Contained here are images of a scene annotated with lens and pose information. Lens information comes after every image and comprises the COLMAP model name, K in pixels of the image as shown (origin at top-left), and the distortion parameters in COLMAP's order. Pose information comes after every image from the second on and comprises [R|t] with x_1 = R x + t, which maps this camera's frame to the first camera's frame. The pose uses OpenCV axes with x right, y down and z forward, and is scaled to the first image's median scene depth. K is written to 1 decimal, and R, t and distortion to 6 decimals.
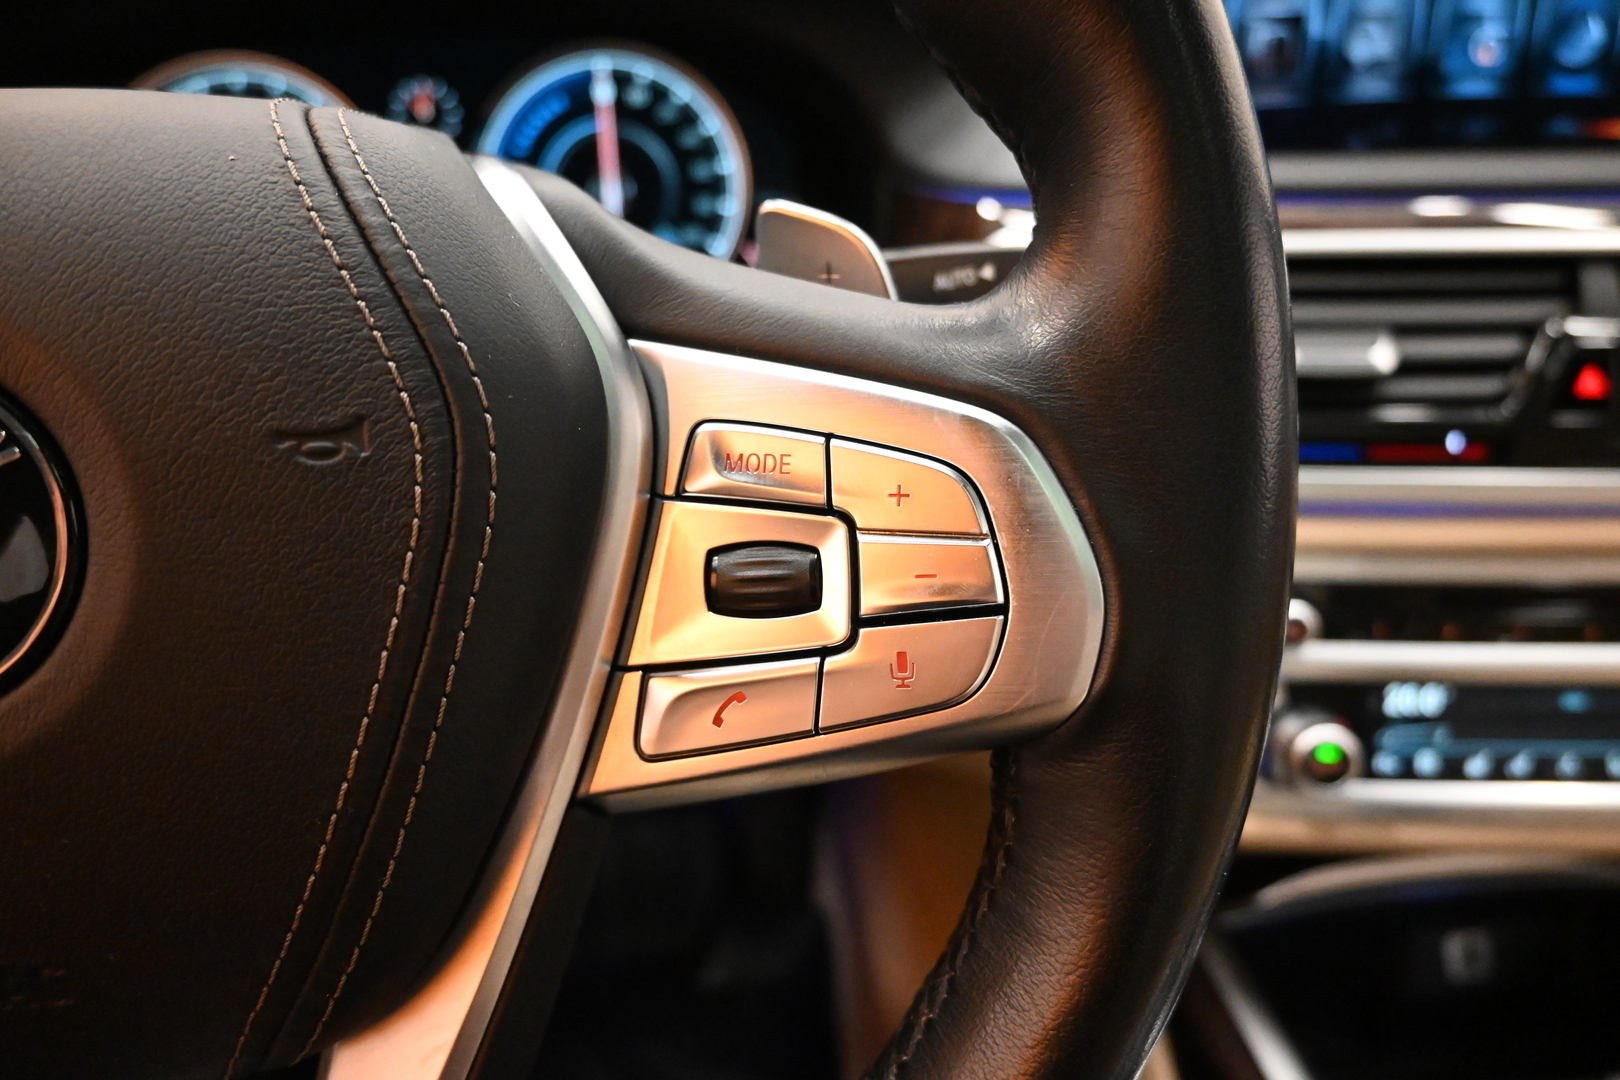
lens RADIAL K [[1101.5, 0, 810.0], [0, 1101.5, 540.0], [0, 0, 1]] dist [-0.019130, -0.001281]
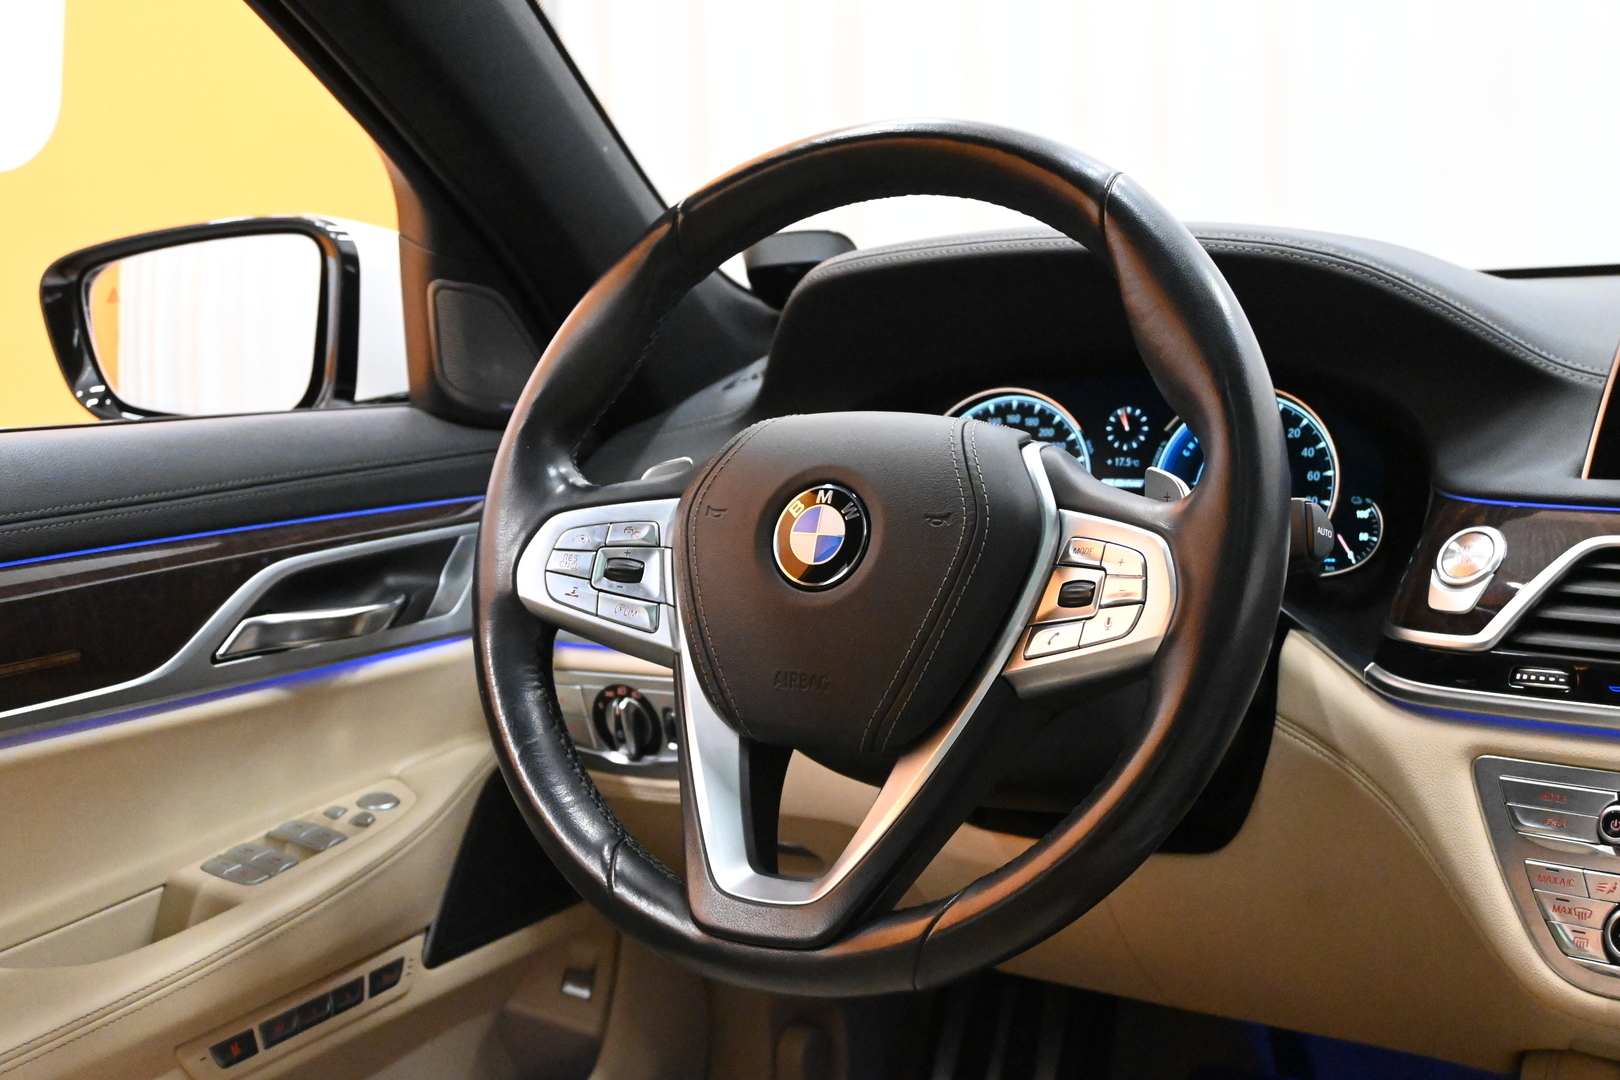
lens RADIAL K [[1971.3, 0, 810.0], [0, 1971.3, 540.0], [0, 0, 1]] dist [-0.001229, -0.018221]
pose [[0.790281, 0.058141, -0.609980, 2.278053], [-0.254662, 0.936605, -0.240662, 1.189380], [0.557318, 0.345529, 0.754988, -2.894953]]
